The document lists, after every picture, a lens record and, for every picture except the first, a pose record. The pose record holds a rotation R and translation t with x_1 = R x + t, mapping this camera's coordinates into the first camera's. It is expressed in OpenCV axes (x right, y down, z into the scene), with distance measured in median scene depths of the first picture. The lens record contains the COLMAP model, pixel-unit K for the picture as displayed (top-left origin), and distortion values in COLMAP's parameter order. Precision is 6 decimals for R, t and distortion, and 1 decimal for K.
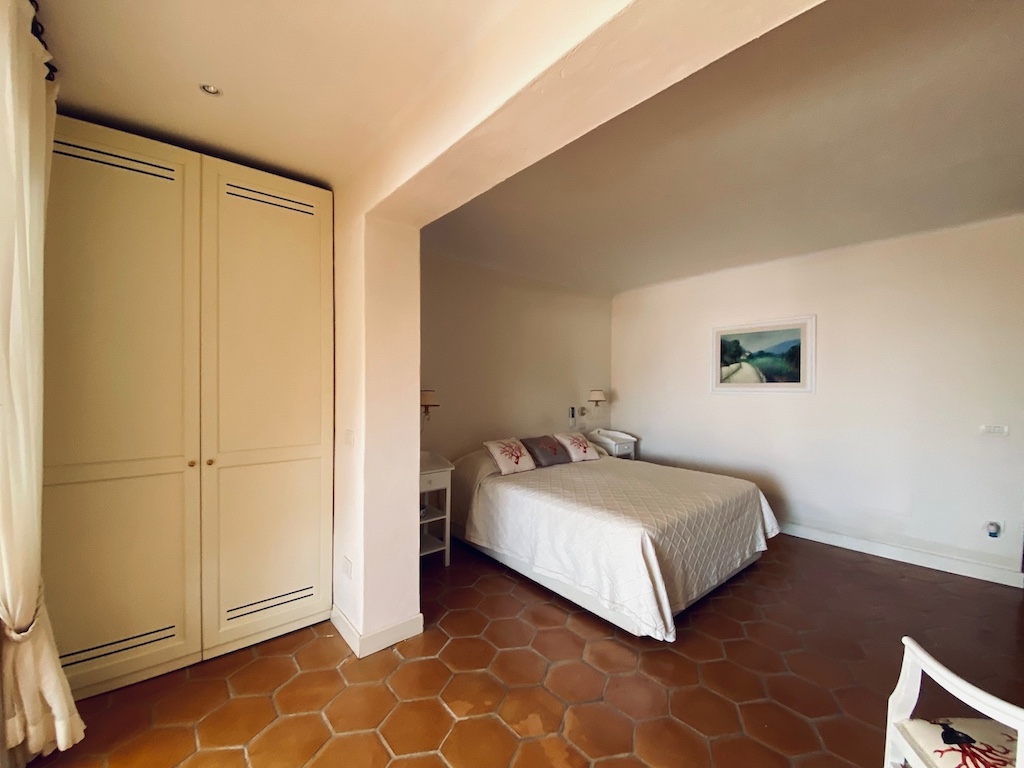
lens RADIAL K [[416.3, 0, 511.5], [0, 416.3, 388.0], [0, 0, 1]] dist [0.020691, -0.022671]
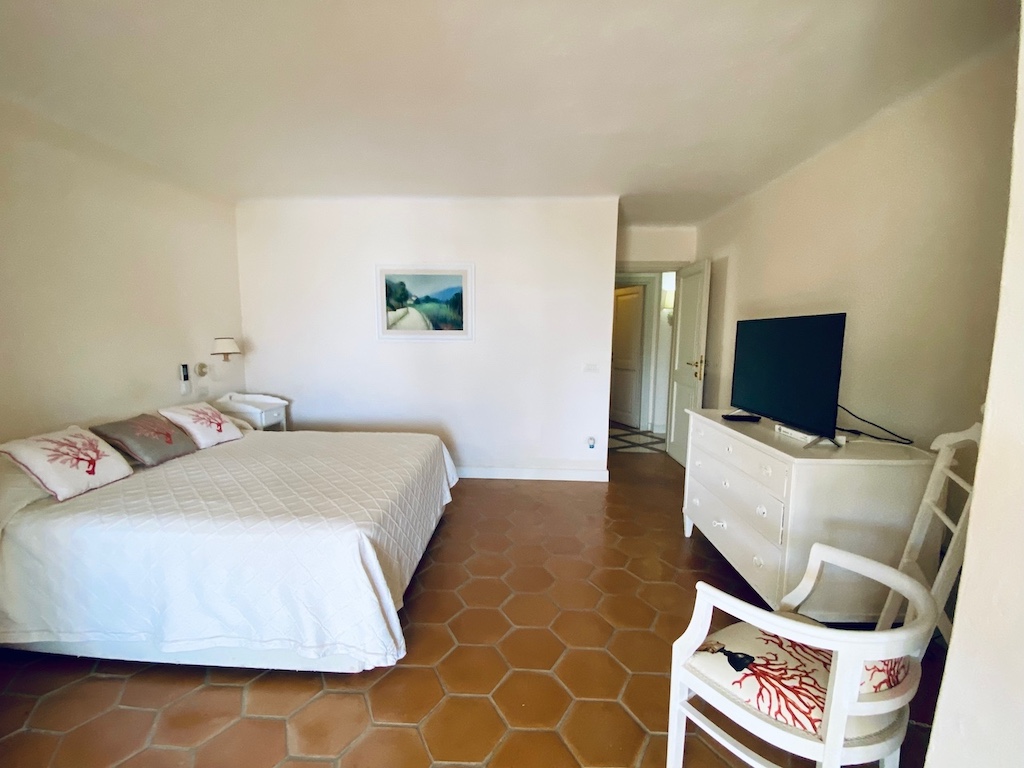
lens RADIAL K [[433.5, 0, 494.0], [0, 433.5, 386.3], [0, 0, 1]] dist [0.030438, -0.026613]
pose [[0.673912, -0.084338, 0.733982, -0.040148], [0.000340, 0.993498, 0.113846, 0.002606], [-0.738812, -0.076473, 0.669559, 0.225106]]
